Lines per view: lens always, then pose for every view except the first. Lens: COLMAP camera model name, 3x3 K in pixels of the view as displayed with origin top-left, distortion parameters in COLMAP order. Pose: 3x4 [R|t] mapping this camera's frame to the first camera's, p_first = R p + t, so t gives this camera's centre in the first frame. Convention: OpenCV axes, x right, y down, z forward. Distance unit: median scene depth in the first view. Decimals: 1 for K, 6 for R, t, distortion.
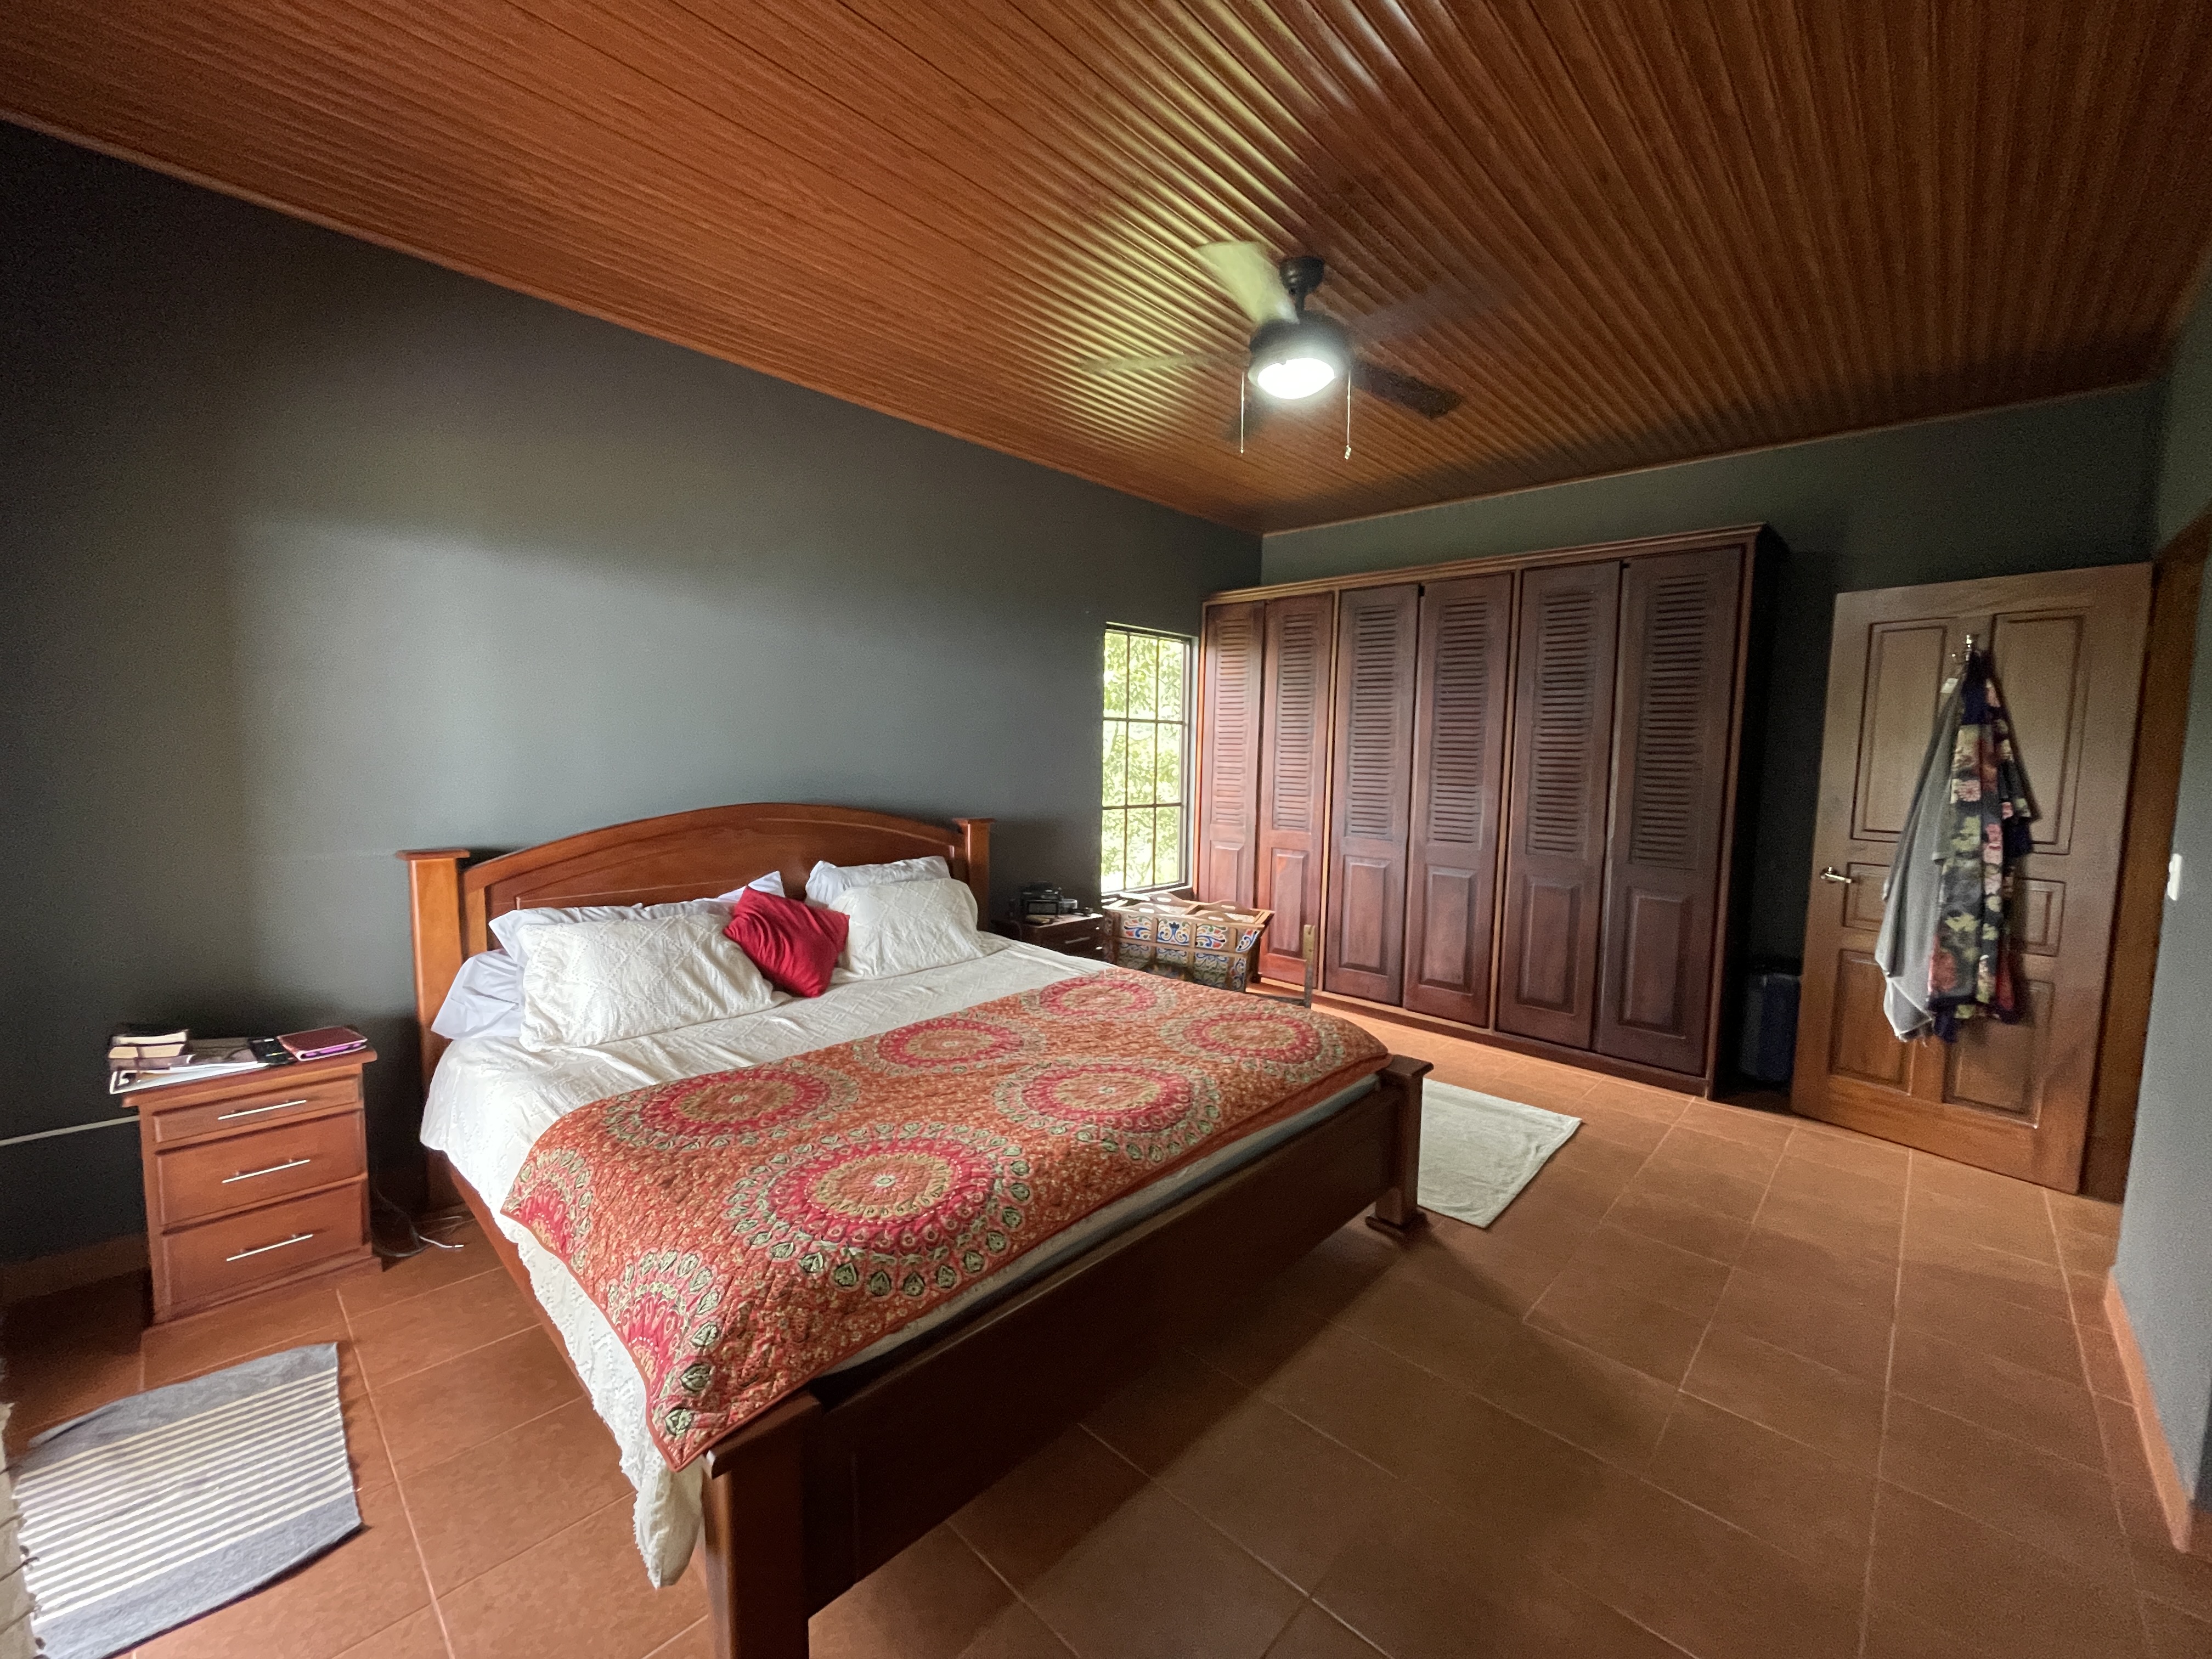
lens RADIAL K [[916.8, 0, 1106.0], [0, 916.8, 829.5], [0, 0, 1]] dist [-0.002288, -0.000346]
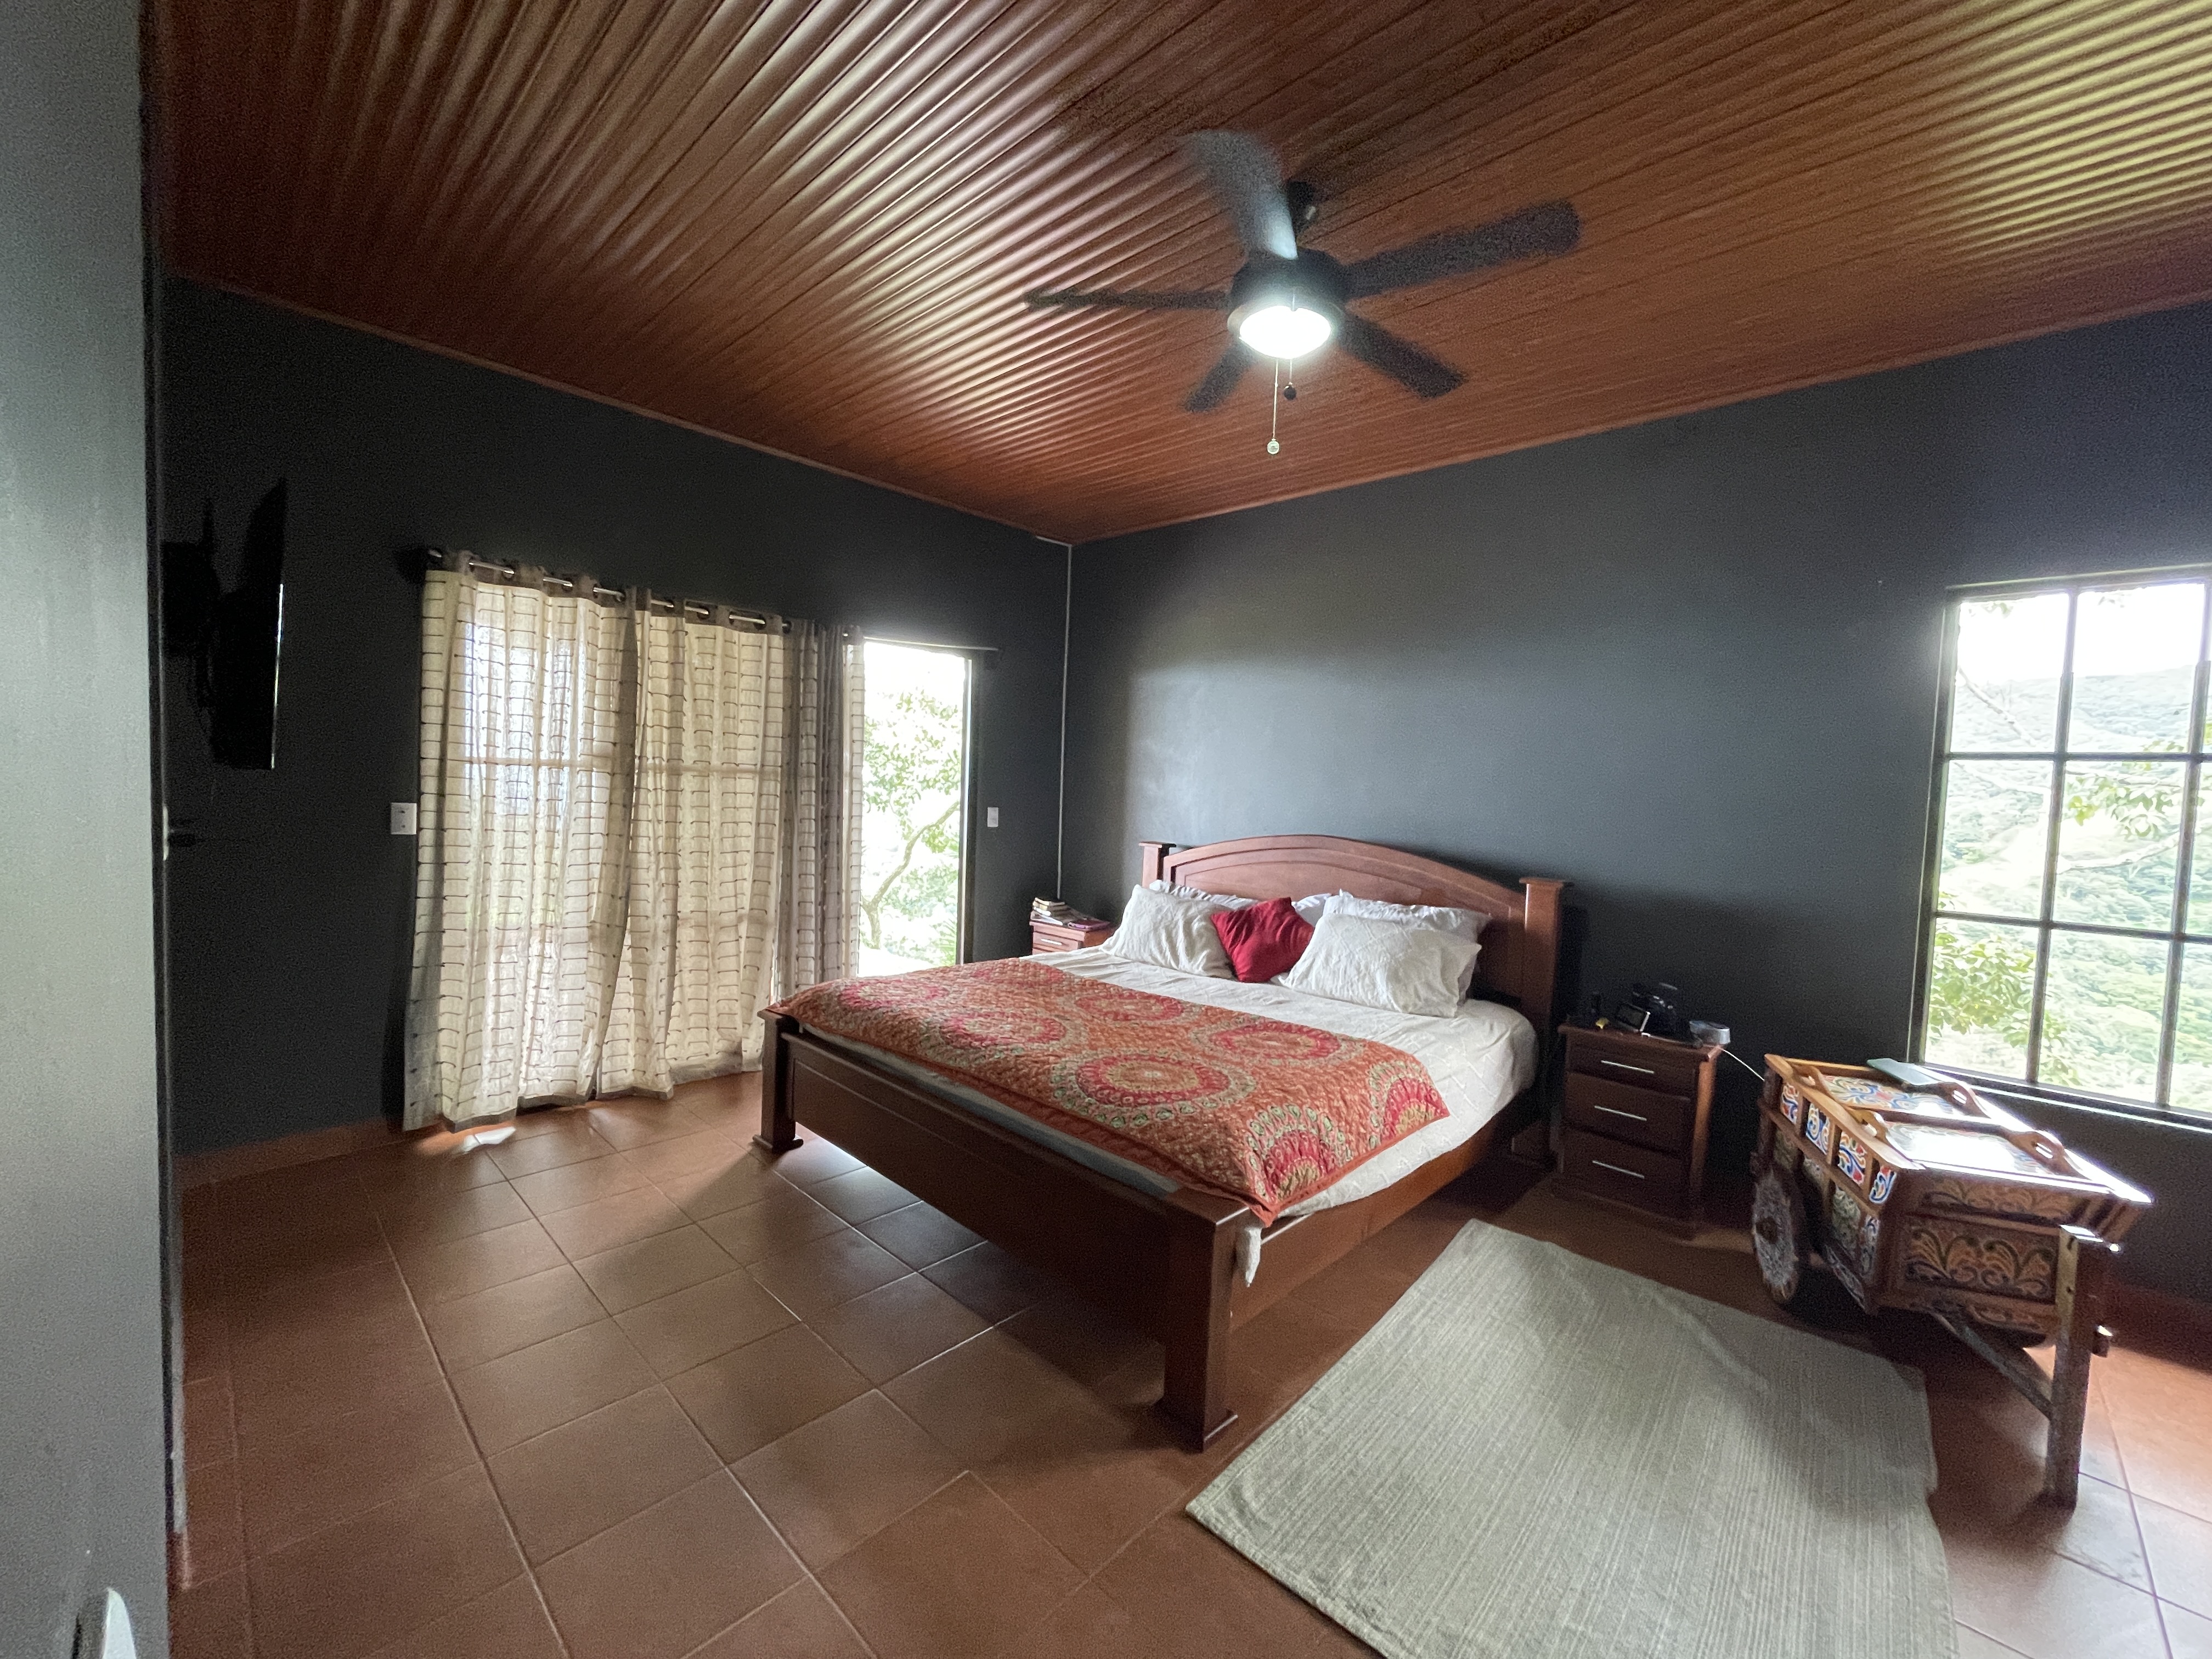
lens RADIAL K [[916.8, 0, 1106.0], [0, 916.8, 829.5], [0, 0, 1]] dist [-0.002288, -0.000346]
pose [[-0.026221, 0.032177, -0.999138, 1.047880], [-0.128108, 0.991132, 0.035281, -0.052732], [0.991413, 0.128923, -0.021866, 0.903770]]
